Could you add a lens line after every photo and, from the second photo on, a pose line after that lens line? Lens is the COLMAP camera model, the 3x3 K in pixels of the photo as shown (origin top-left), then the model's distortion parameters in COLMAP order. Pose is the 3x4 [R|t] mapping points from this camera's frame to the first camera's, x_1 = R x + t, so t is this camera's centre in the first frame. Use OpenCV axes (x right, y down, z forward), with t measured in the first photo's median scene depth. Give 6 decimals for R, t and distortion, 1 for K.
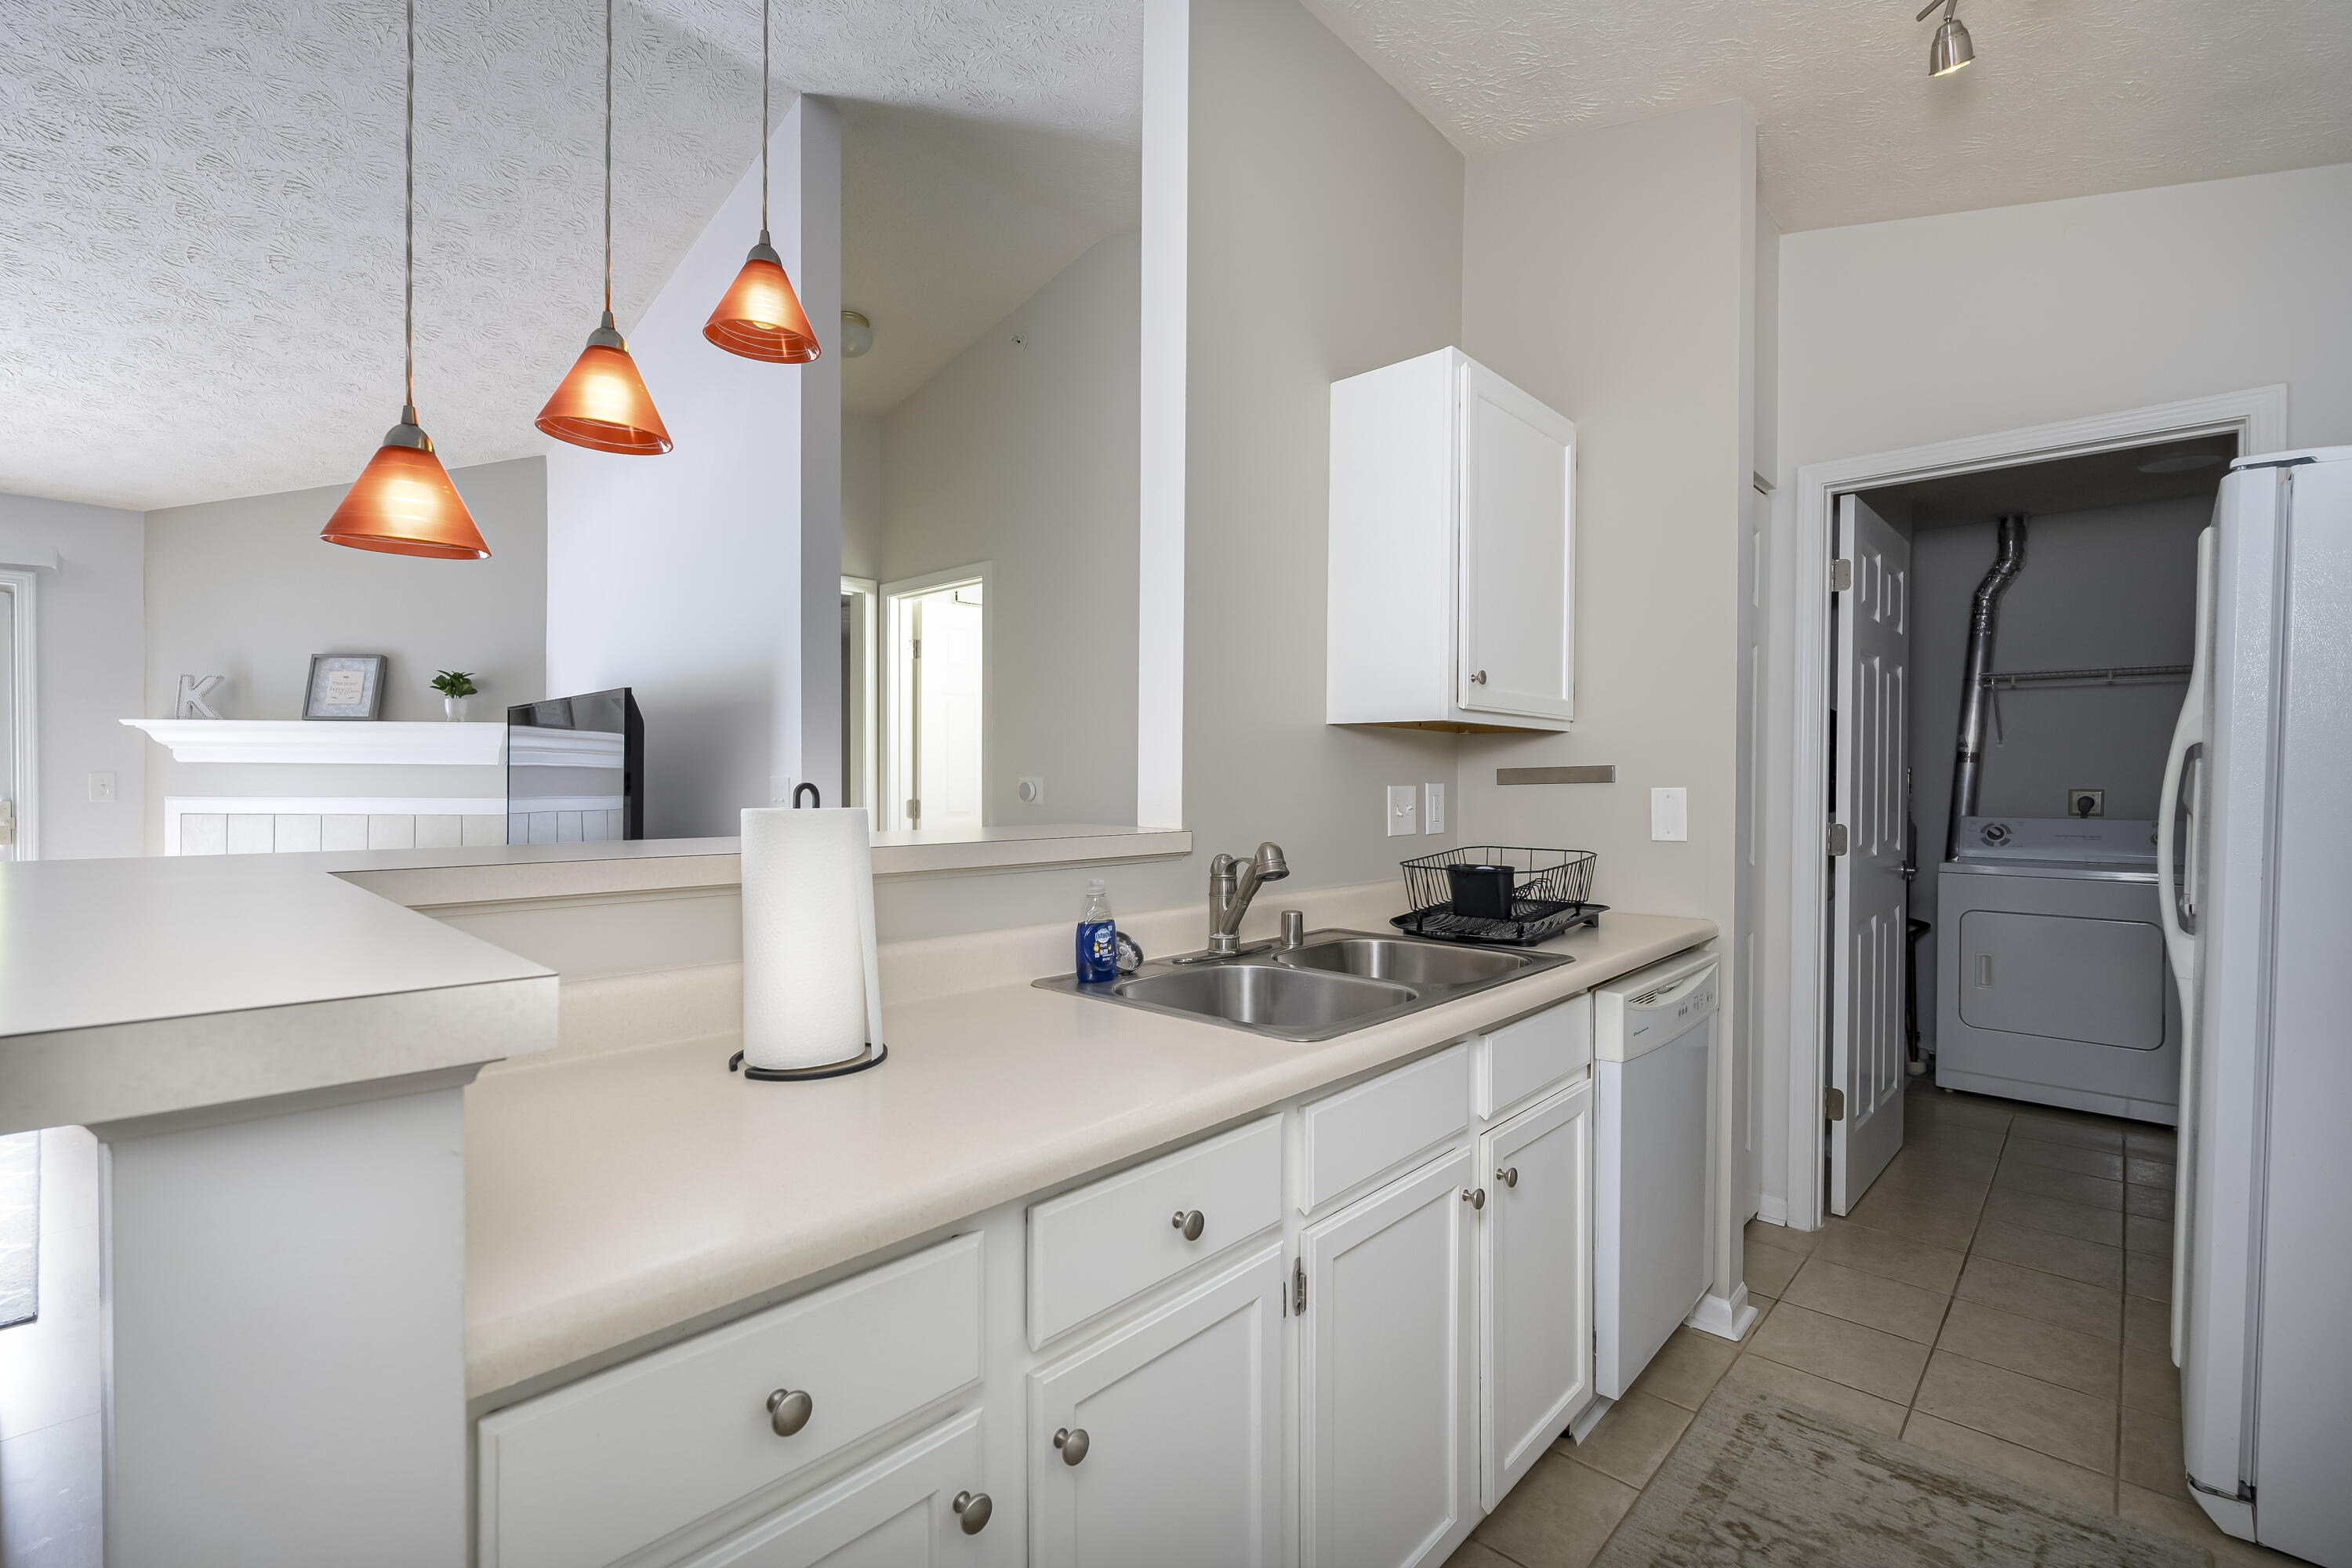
lens RADIAL K [[1052.7, 0, 1190.1], [0, 1052.7, 782.4], [0, 0, 1]] dist [0.005334, -0.000130]
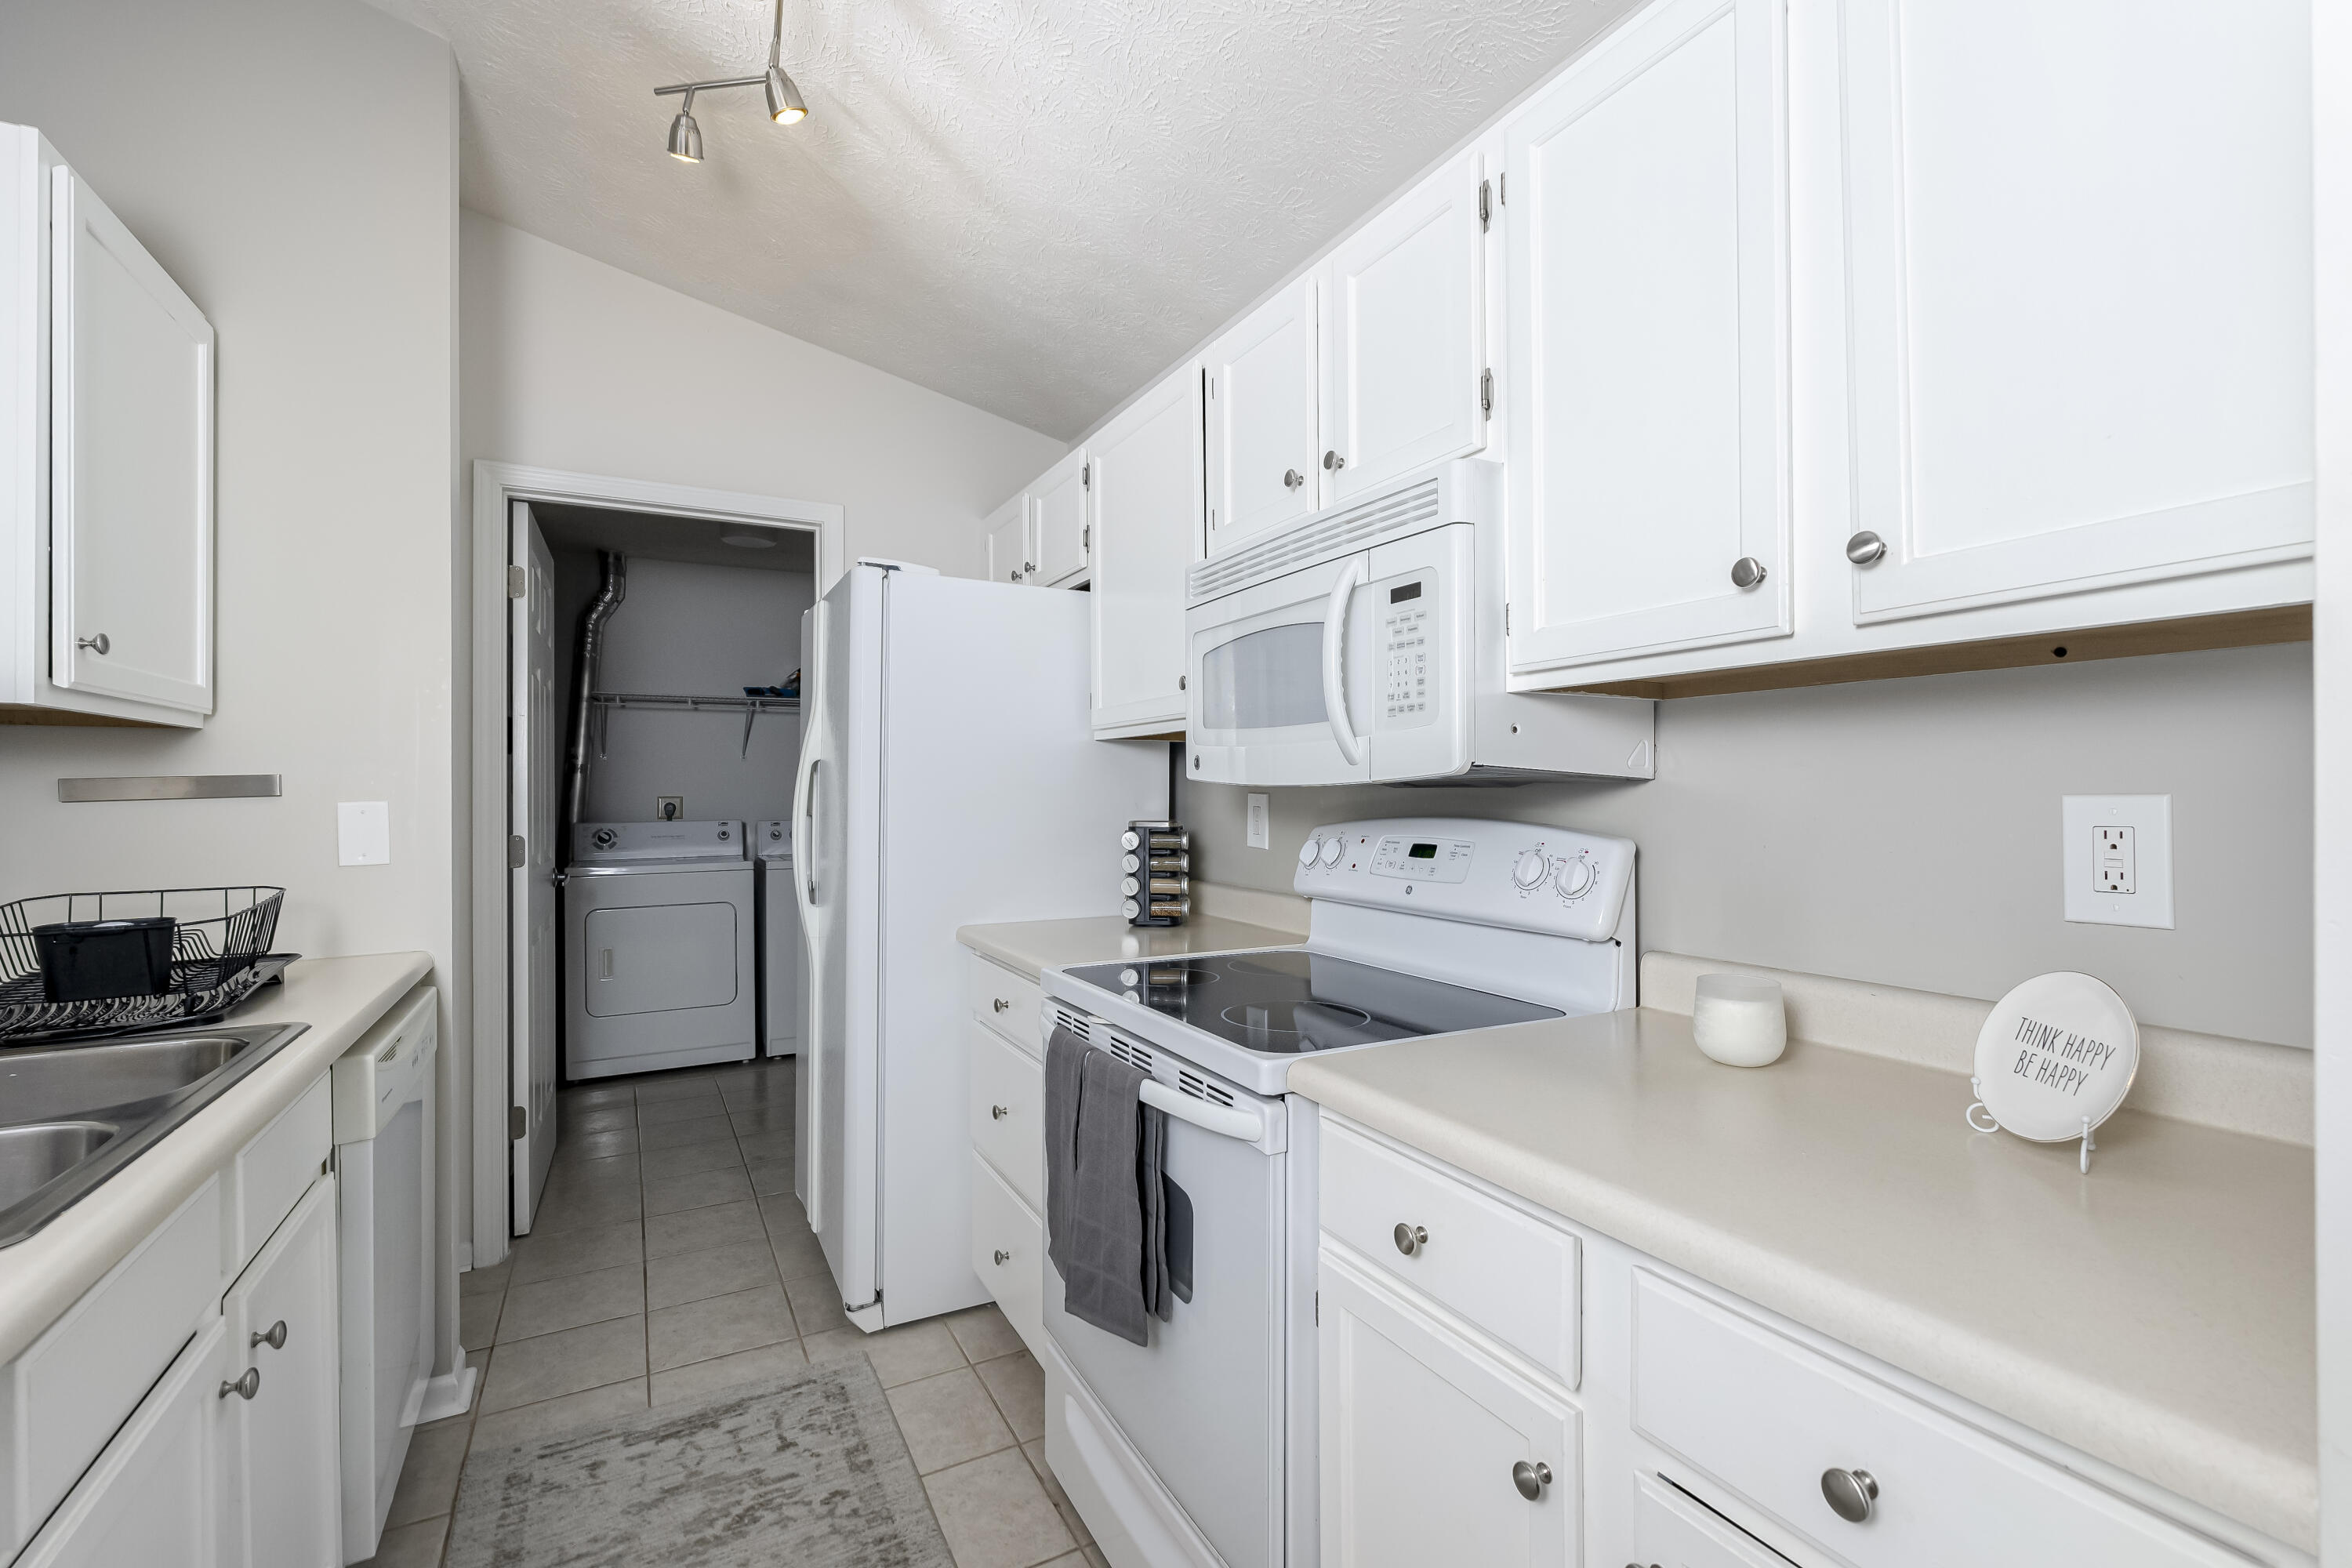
lens RADIAL K [[1052.7, 0, 1187.0], [0, 1052.7, 781.8], [0, 0, 1]] dist [0.005334, -0.000130]
pose [[0.318069, -0.001758, 0.948066, -0.151849], [0.011534, 0.999931, -0.002015, -0.001659], [-0.947997, 0.011576, 0.318068, 0.127610]]
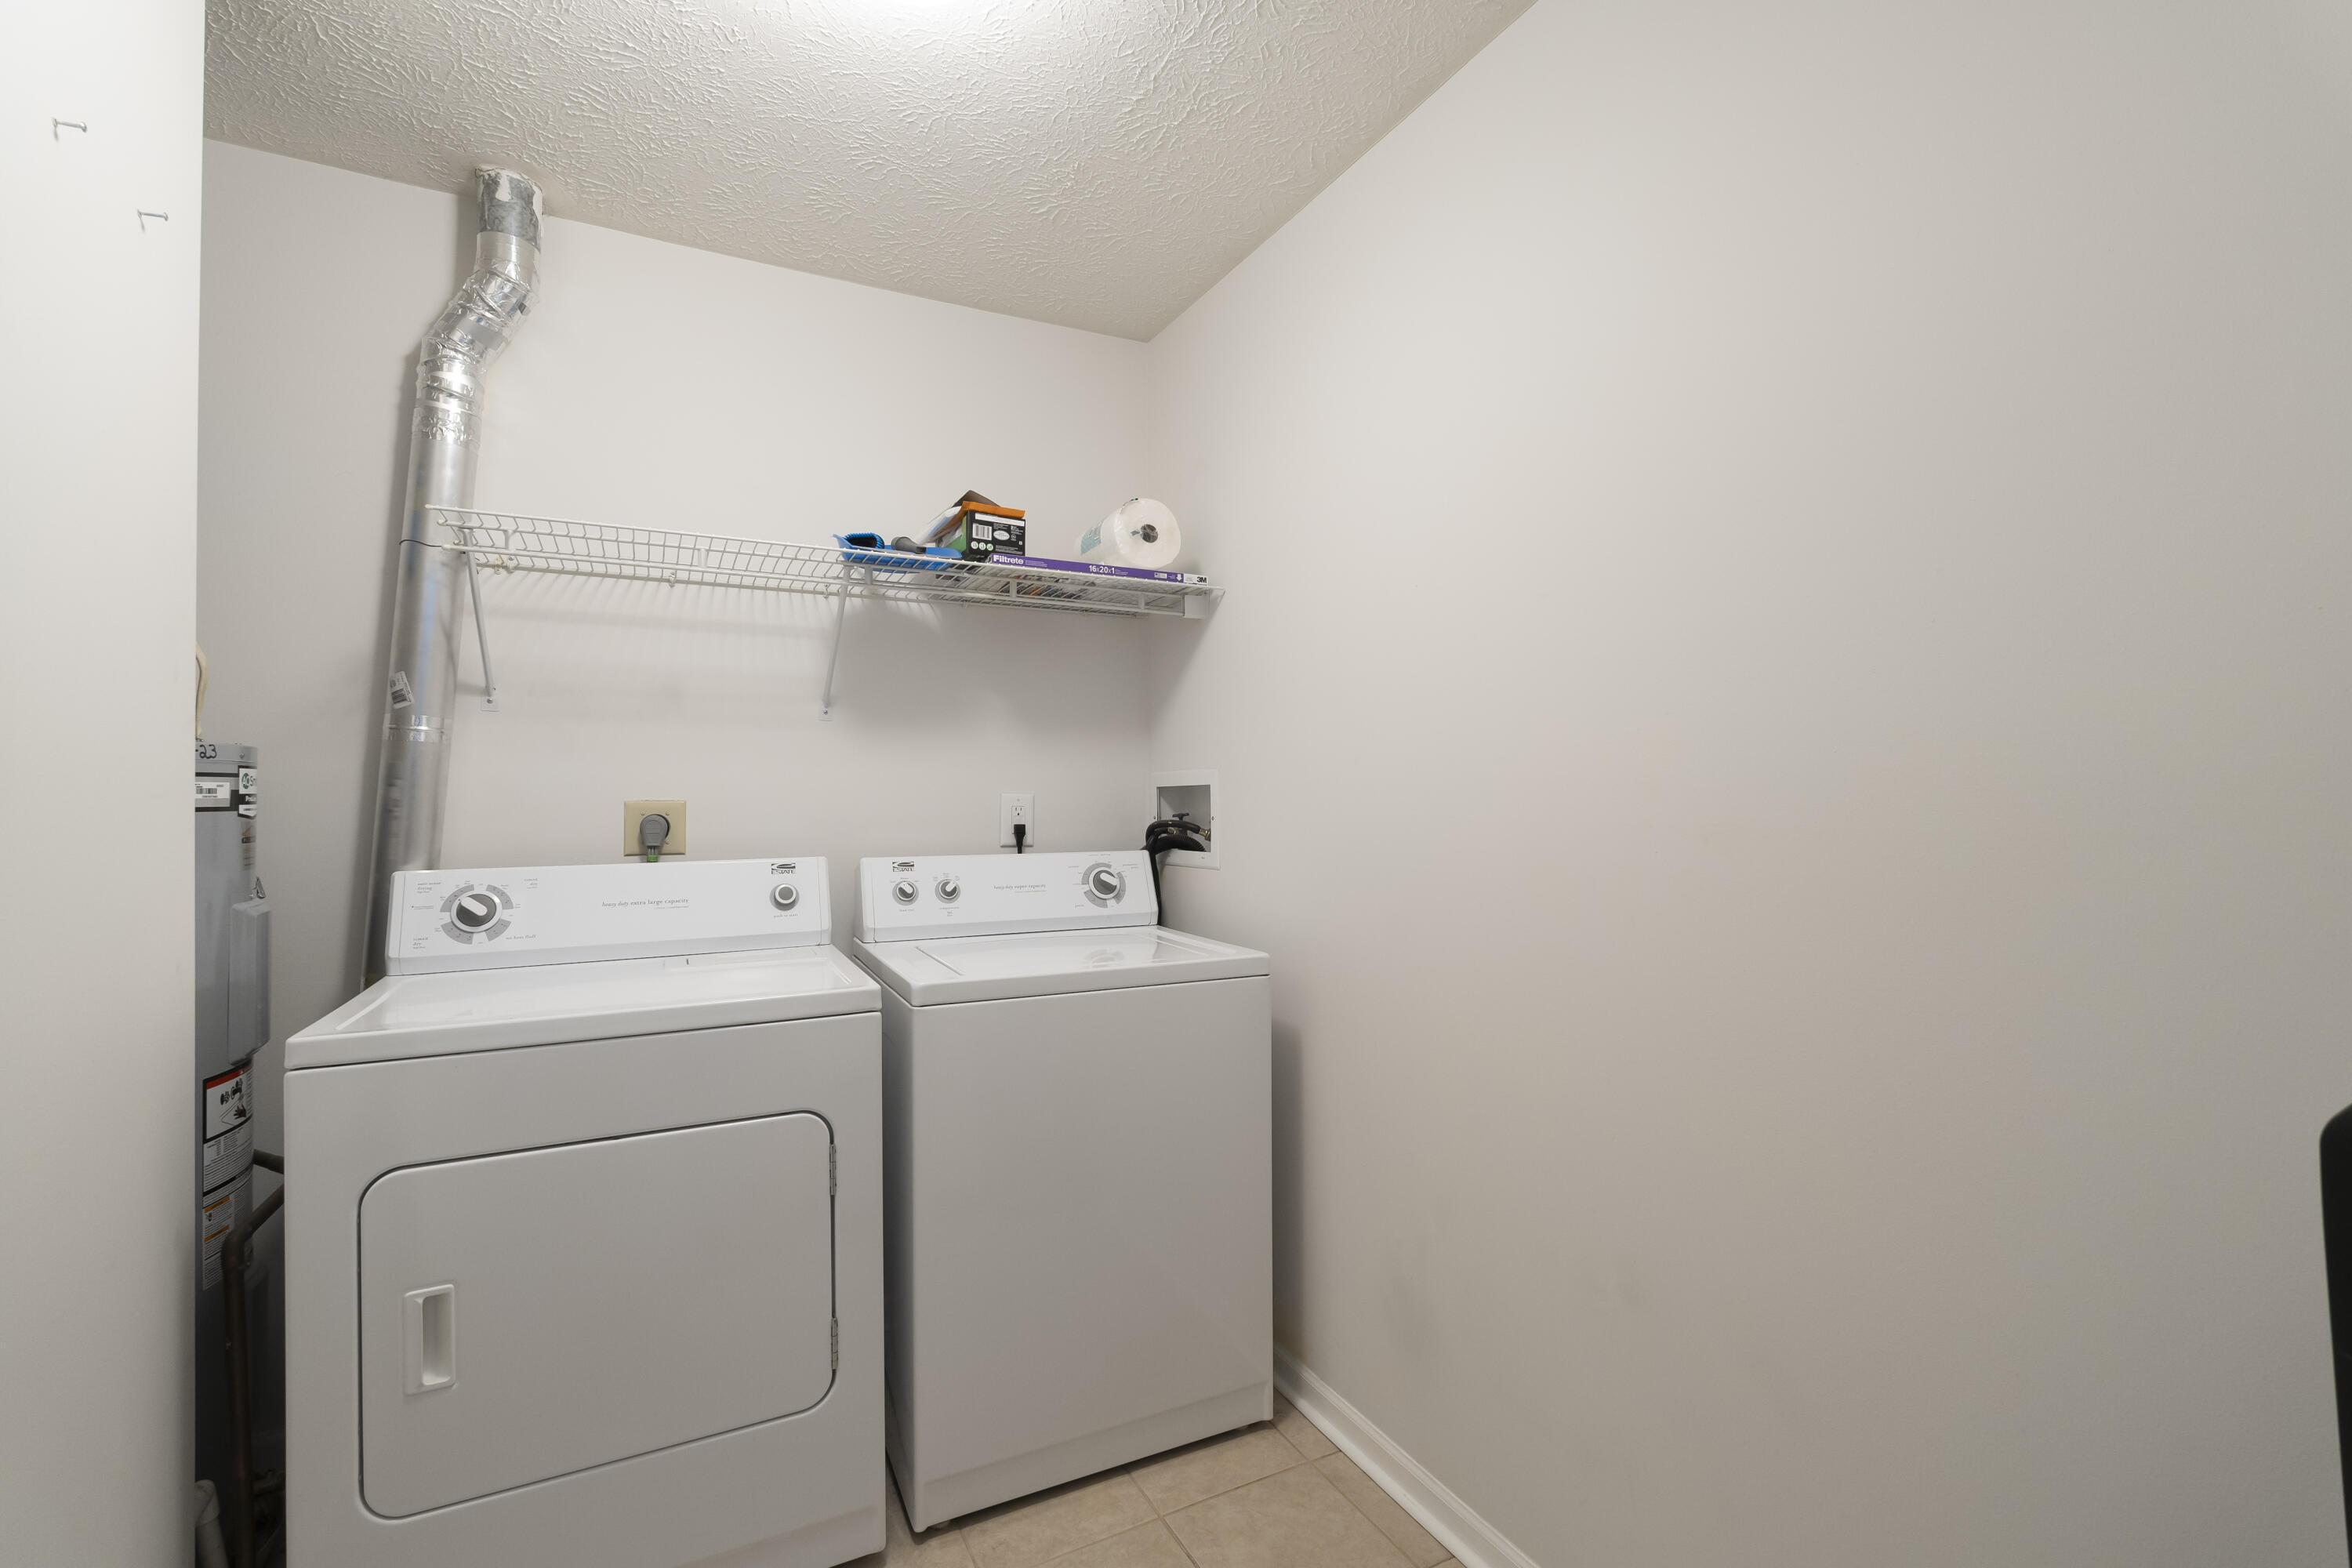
lens RADIAL K [[1052.7, 0, 1188.6], [0, 1052.7, 778.4], [0, 0, 1]] dist [0.005334, -0.000130]
pose [[0.313227, 0.004324, 0.949669, 0.798104], [0.005429, 0.999965, -0.006344, 0.000271], [-0.949663, 0.007143, 0.313192, 1.056251]]
